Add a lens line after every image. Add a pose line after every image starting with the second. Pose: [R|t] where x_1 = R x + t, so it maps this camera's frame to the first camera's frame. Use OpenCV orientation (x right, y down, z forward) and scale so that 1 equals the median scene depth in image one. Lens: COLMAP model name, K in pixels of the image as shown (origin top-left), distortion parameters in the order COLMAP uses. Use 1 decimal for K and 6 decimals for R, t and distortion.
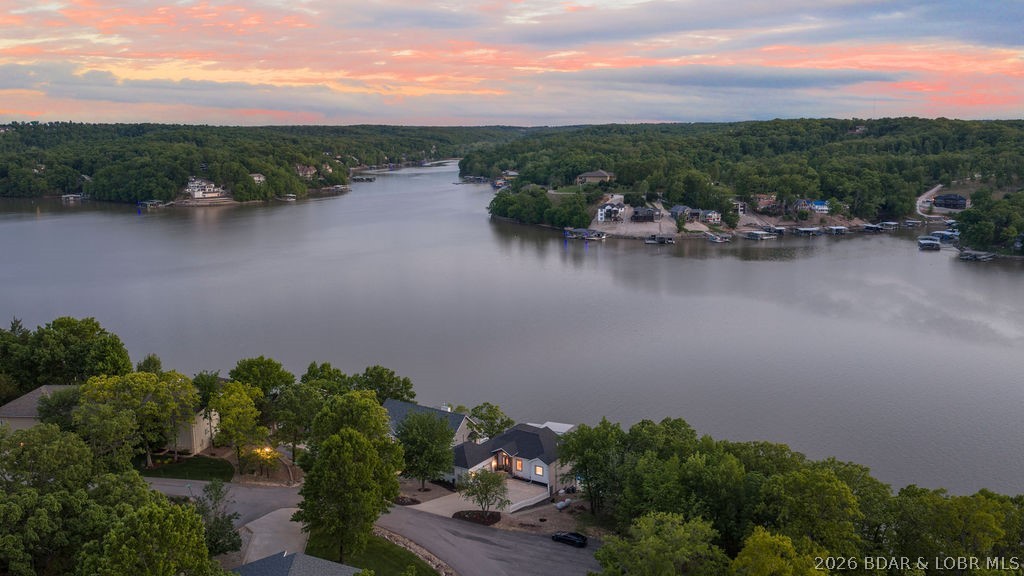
lens RADIAL K [[856.0, 0, 513.1], [0, 856.0, 266.2], [0, 0, 1]] dist [0.009576, -0.015154]
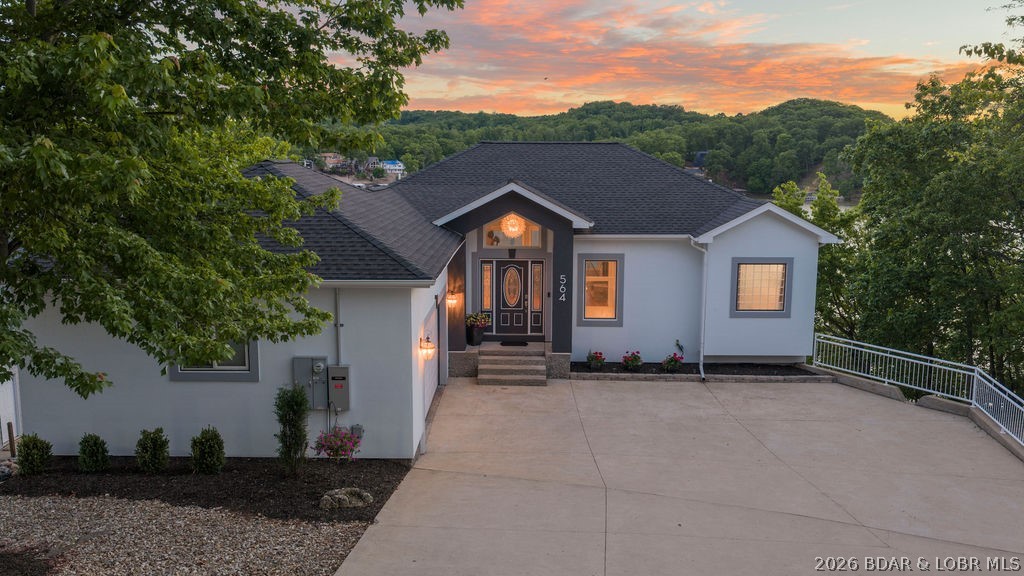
lens RADIAL K [[843.4, 0, 512.0], [0, 843.4, 288.0], [0, 0, 1]] dist [0.009840, 0.001062]
pose [[0.844428, -0.077233, 0.530072, -0.020574], [0.074358, 0.996872, 0.026791, 0.049186], [-0.530483, 0.016792, 0.847529, 0.189160]]
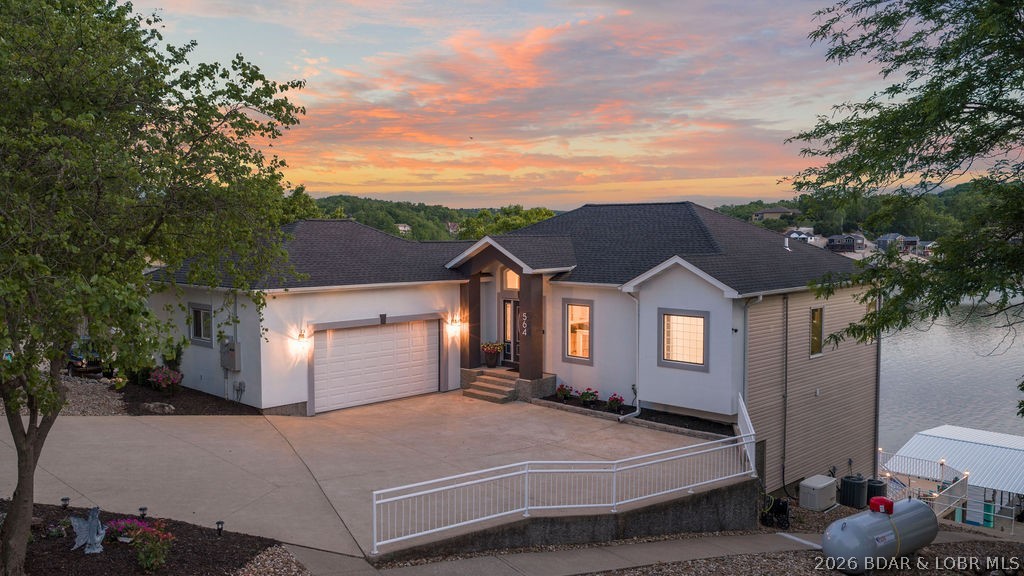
lens RADIAL K [[843.4, 0, 512.0], [0, 843.4, 288.0], [0, 0, 1]] dist [0.009840, 0.001062]
pose [[0.980674, 0.013664, -0.195169, 0.006261], [-0.029469, 0.996494, -0.078306, 0.051689], [0.193415, 0.082544, 0.977639, 0.177227]]
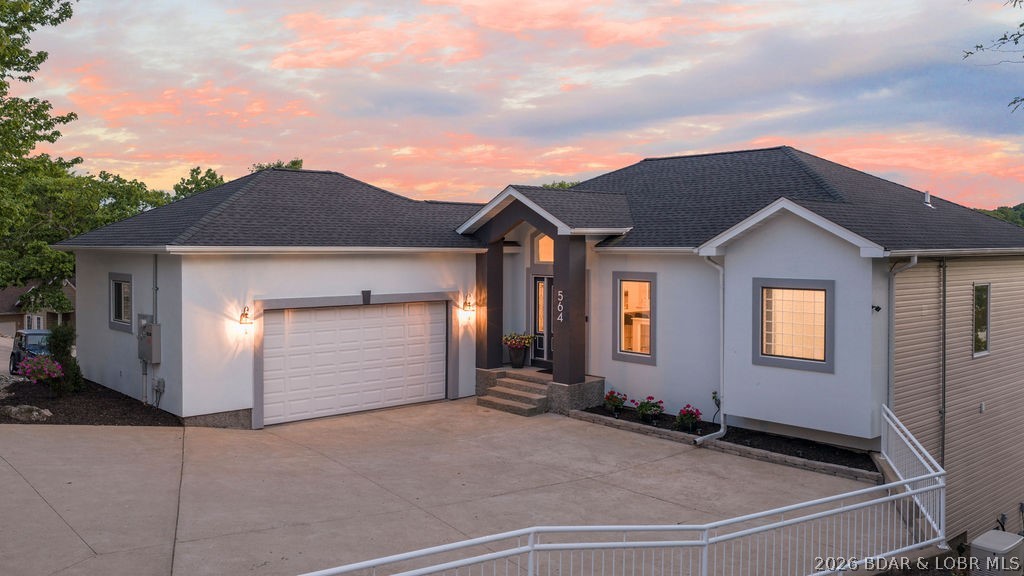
lens RADIAL K [[856.0, 0, 513.1], [0, 856.0, 266.2], [0, 0, 1]] dist [0.009576, -0.015154]
pose [[0.966487, 0.010646, -0.256494, 0.005001], [-0.042192, 0.992140, -0.117802, 0.052413], [0.253224, 0.124676, 0.959340, 0.187935]]
